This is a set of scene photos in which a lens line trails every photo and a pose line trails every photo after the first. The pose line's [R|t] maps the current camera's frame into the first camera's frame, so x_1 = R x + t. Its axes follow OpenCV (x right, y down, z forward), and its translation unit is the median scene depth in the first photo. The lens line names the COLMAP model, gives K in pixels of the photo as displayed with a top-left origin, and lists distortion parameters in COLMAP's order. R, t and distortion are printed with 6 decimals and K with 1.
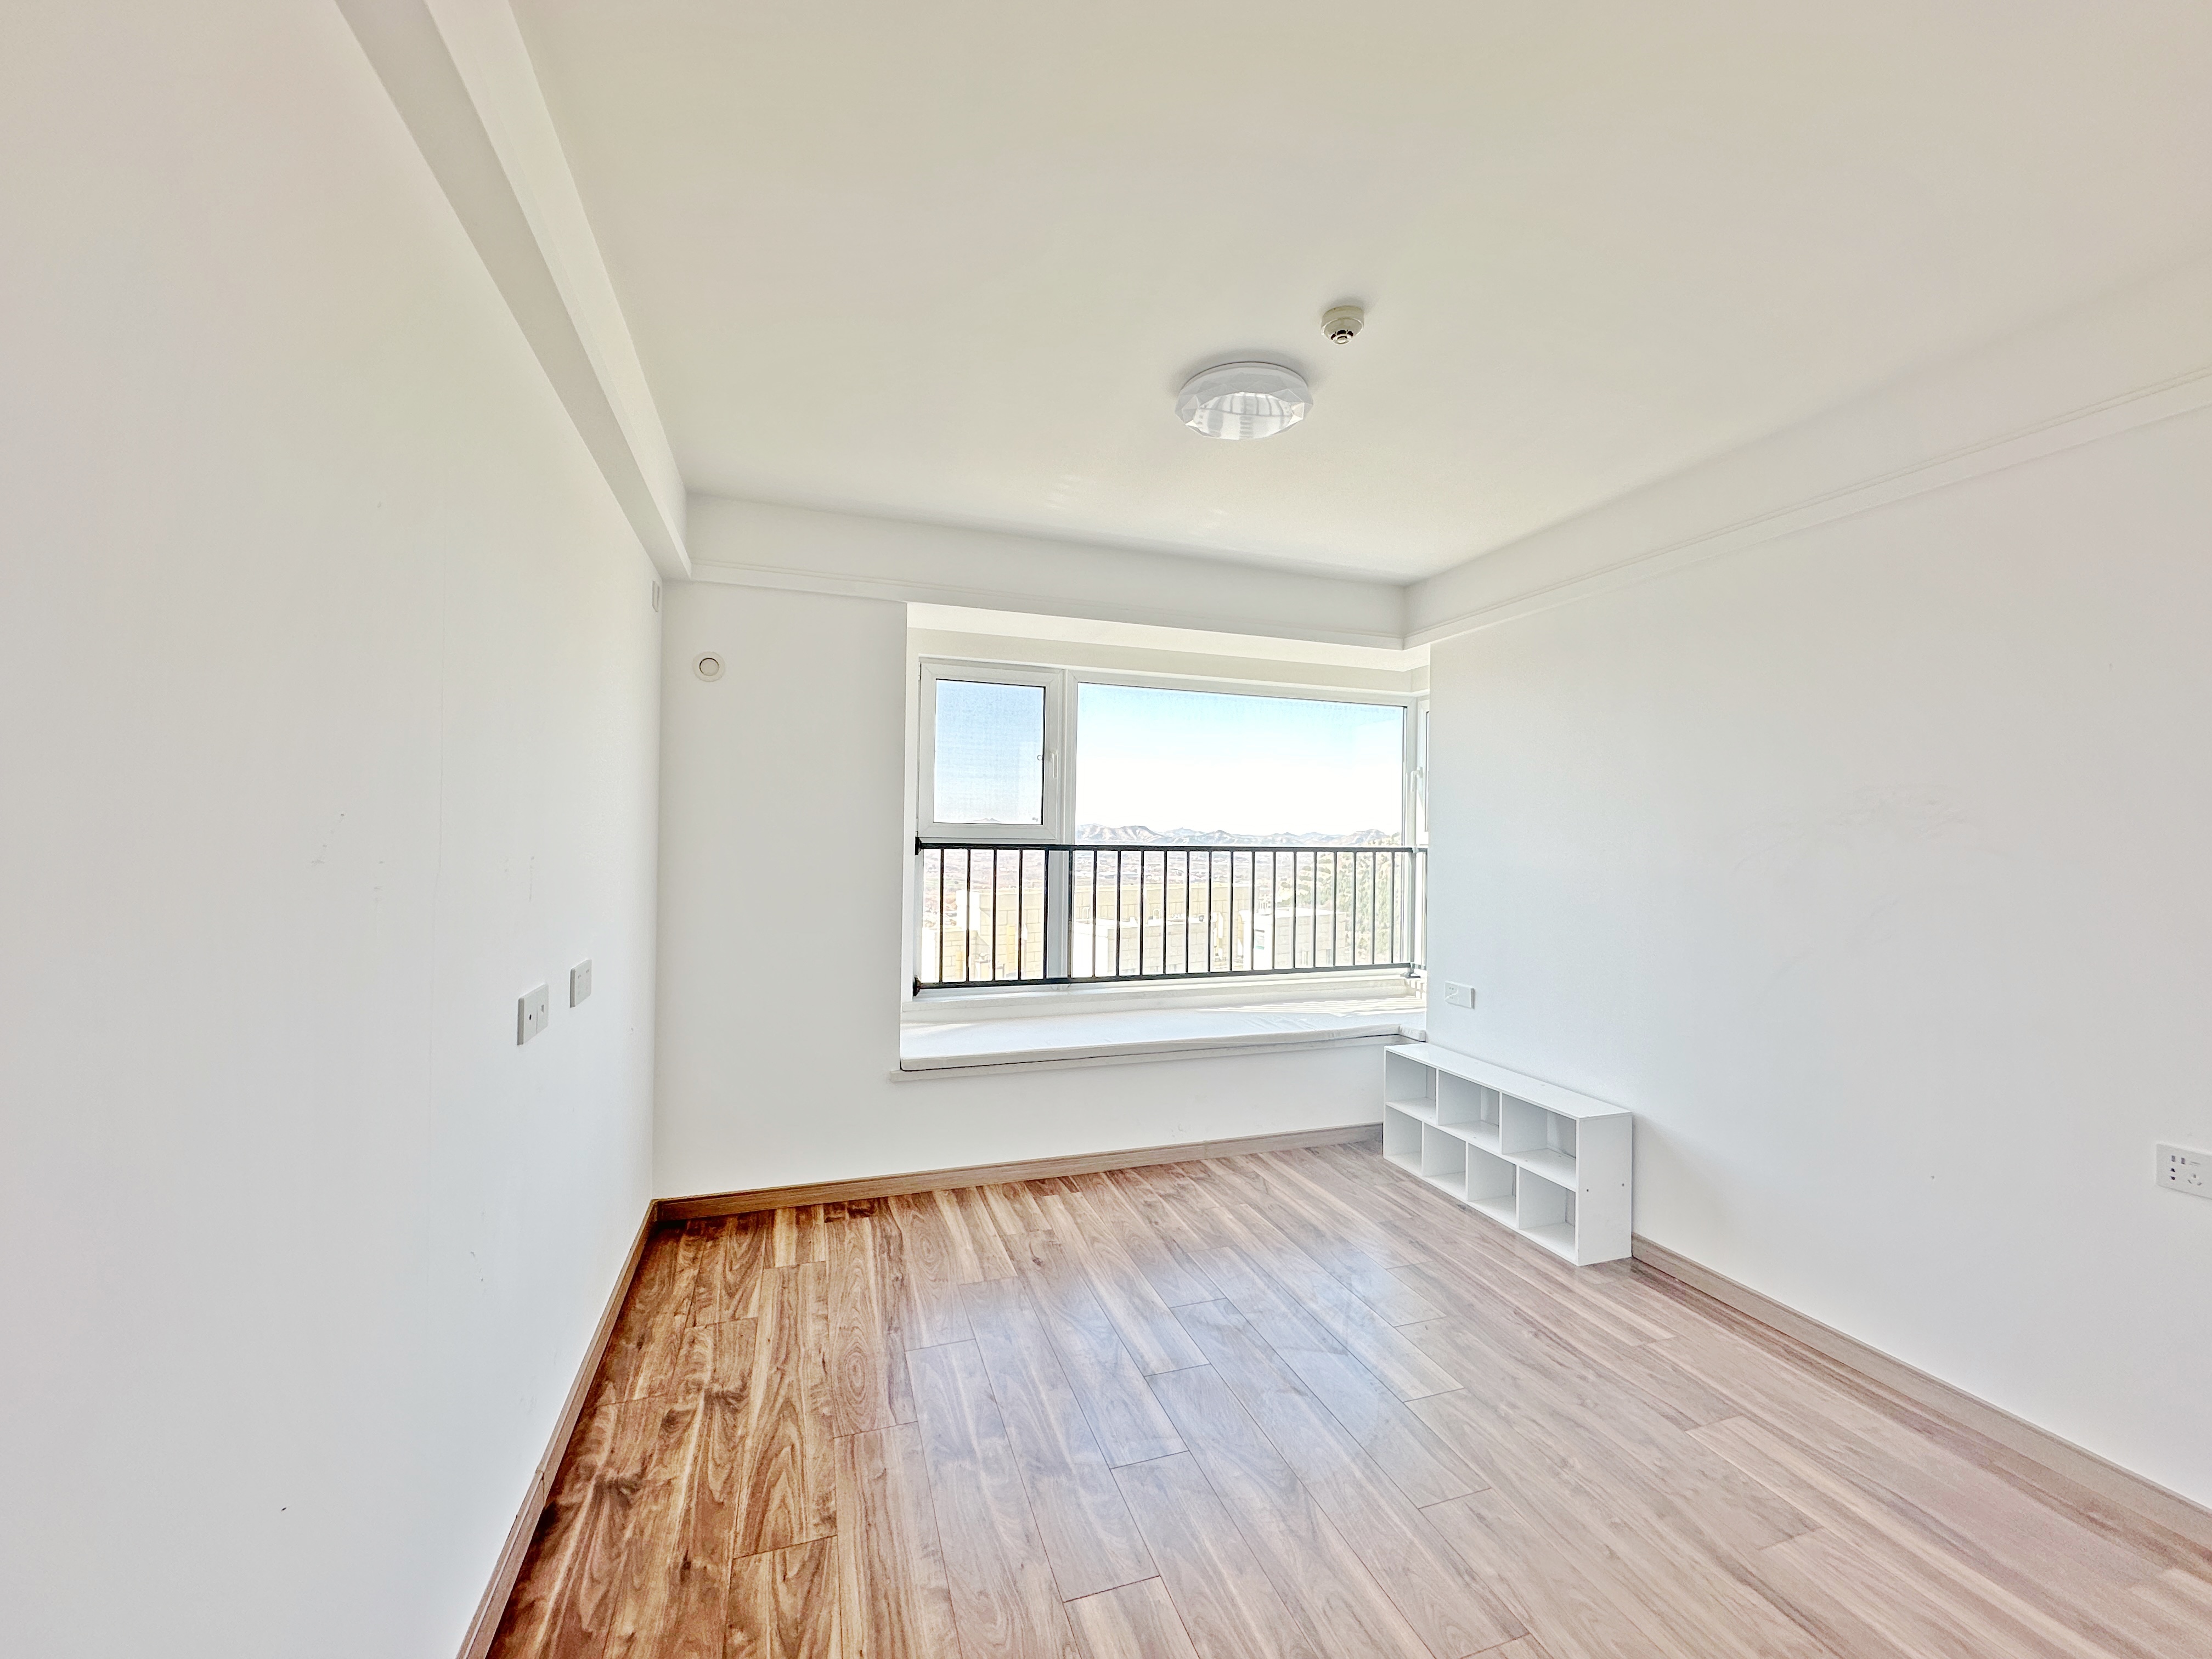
lens RADIAL K [[888.7, 0, 1103.8], [0, 888.7, 829.5], [0, 0, 1]] dist [0.003065, 0.000193]
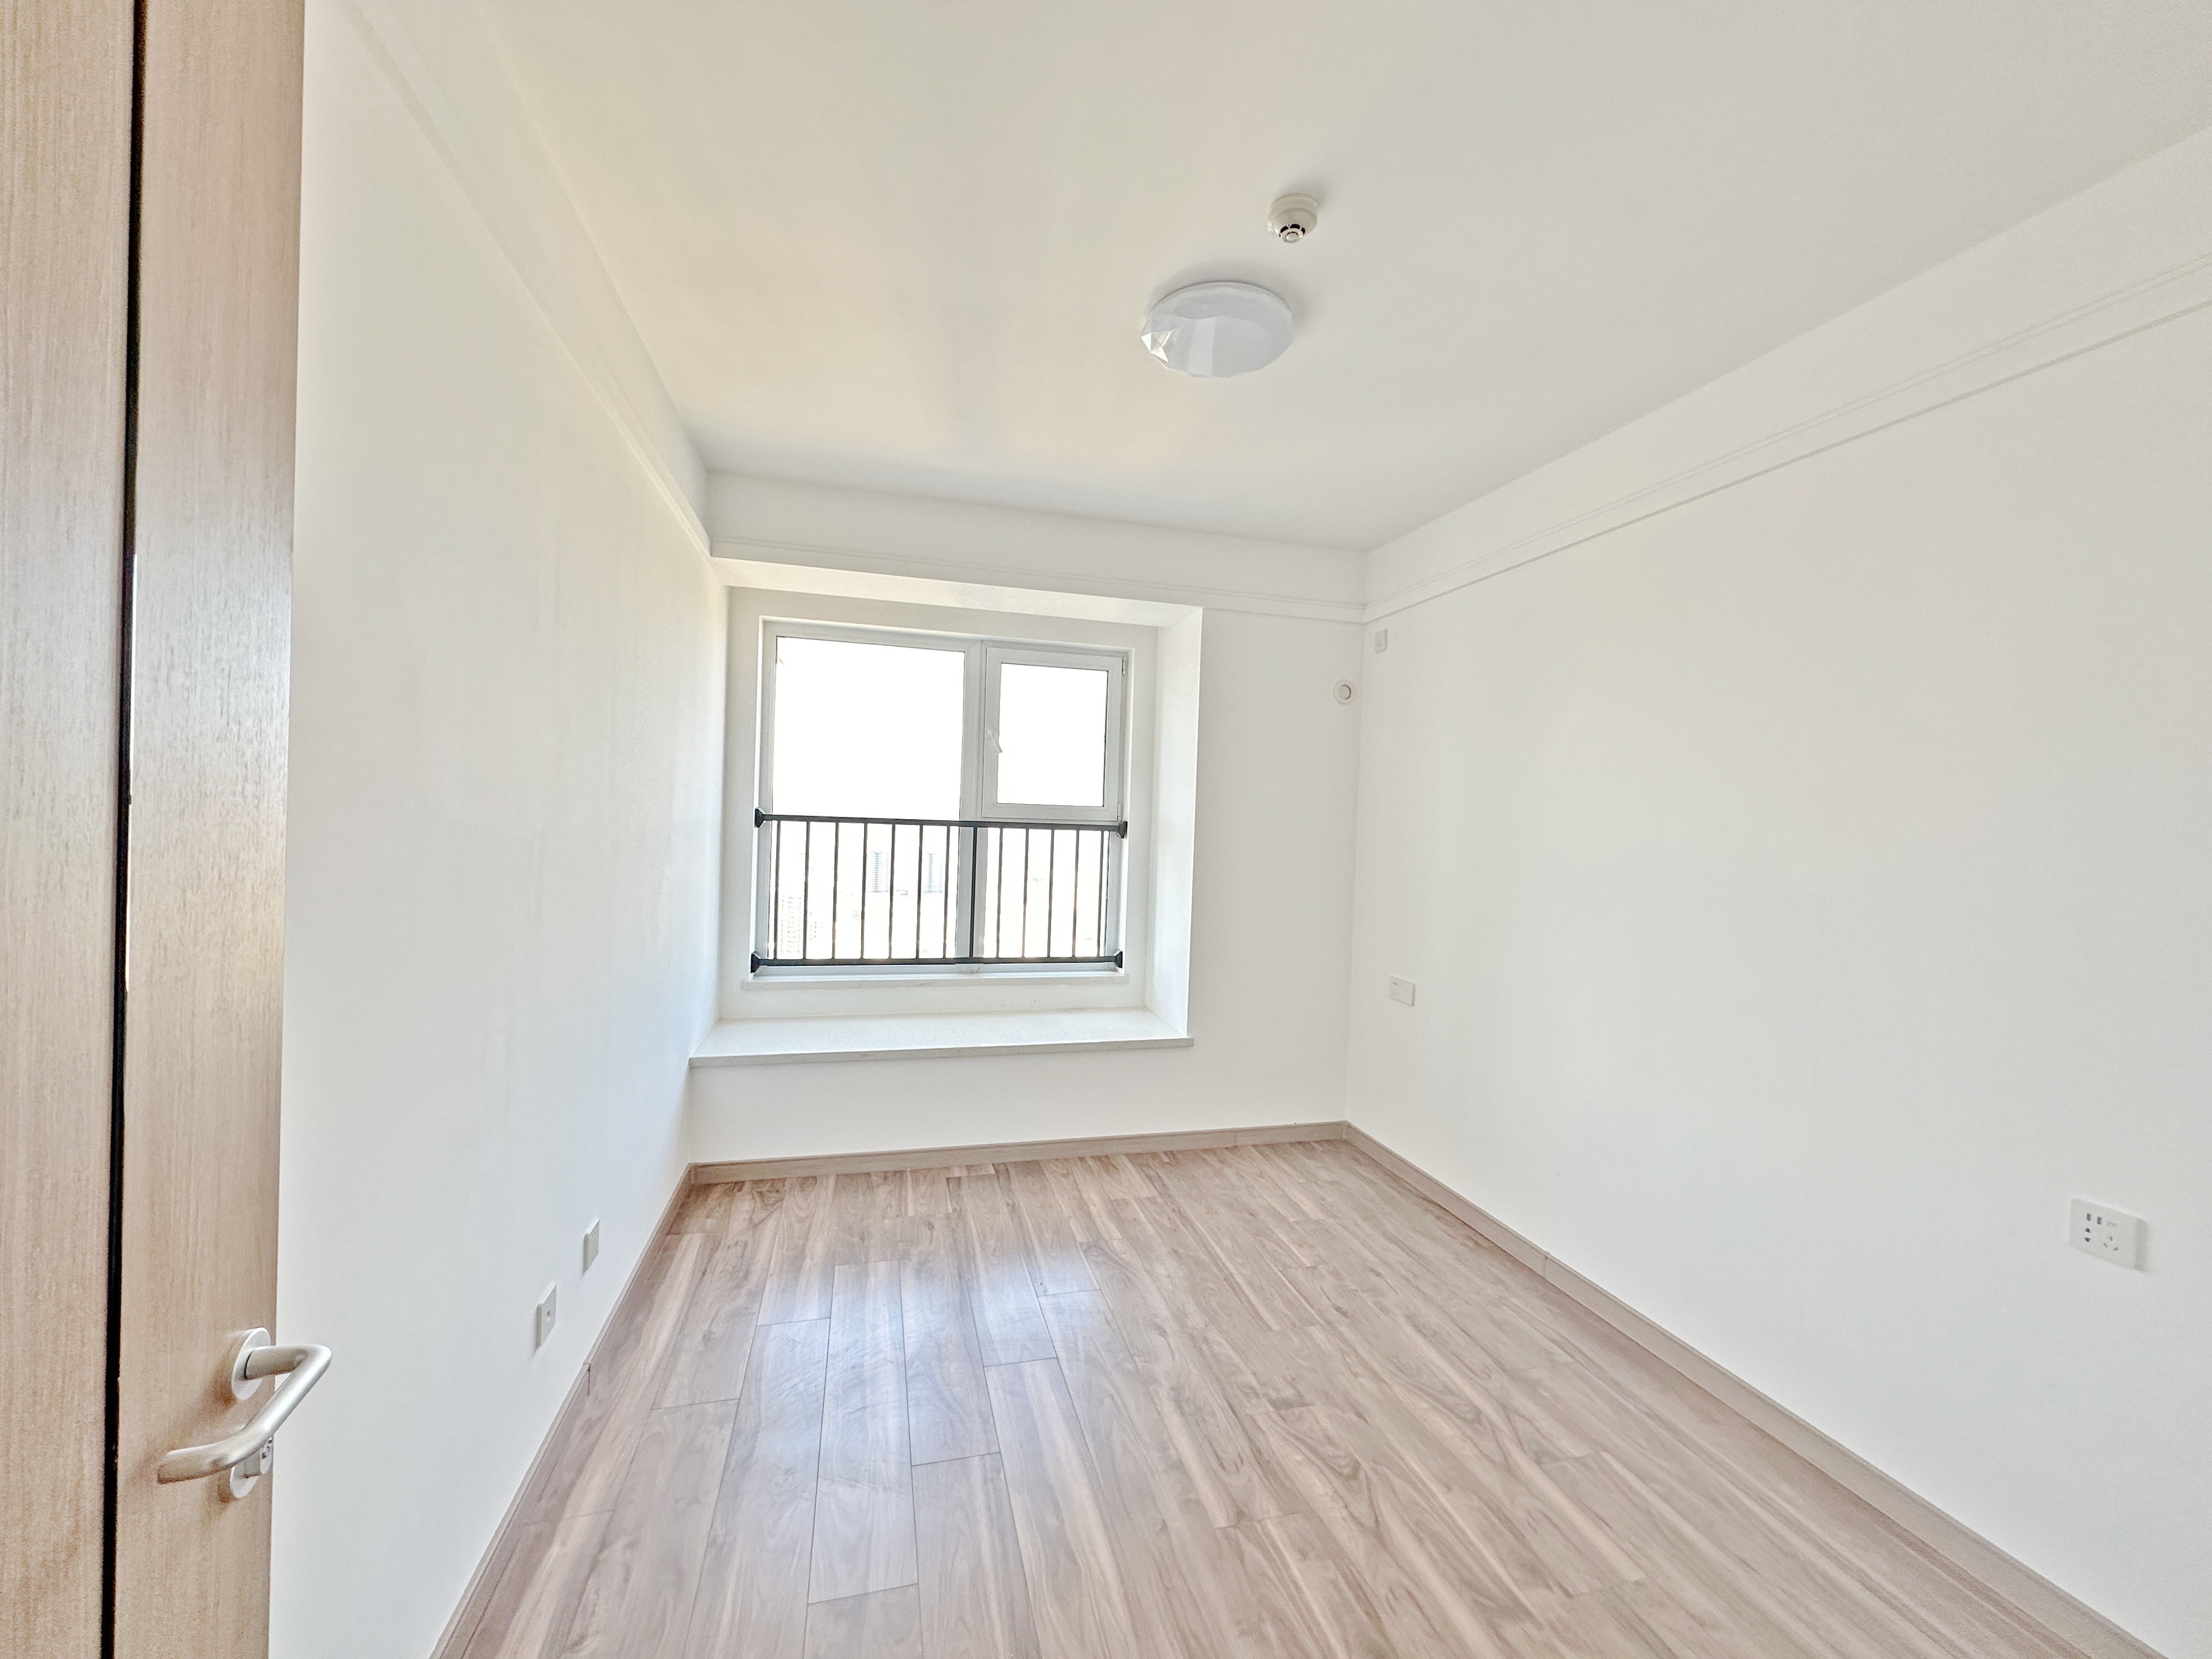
lens RADIAL K [[888.7, 0, 1120.3], [0, 888.7, 823.5], [0, 0, 1]] dist [0.003065, 0.000193]
pose [[0.997495, 0.019488, -0.067995, 0.168206], [-0.018444, 0.999703, 0.015950, 0.002176], [0.068285, -0.014656, 0.997558, 0.054076]]
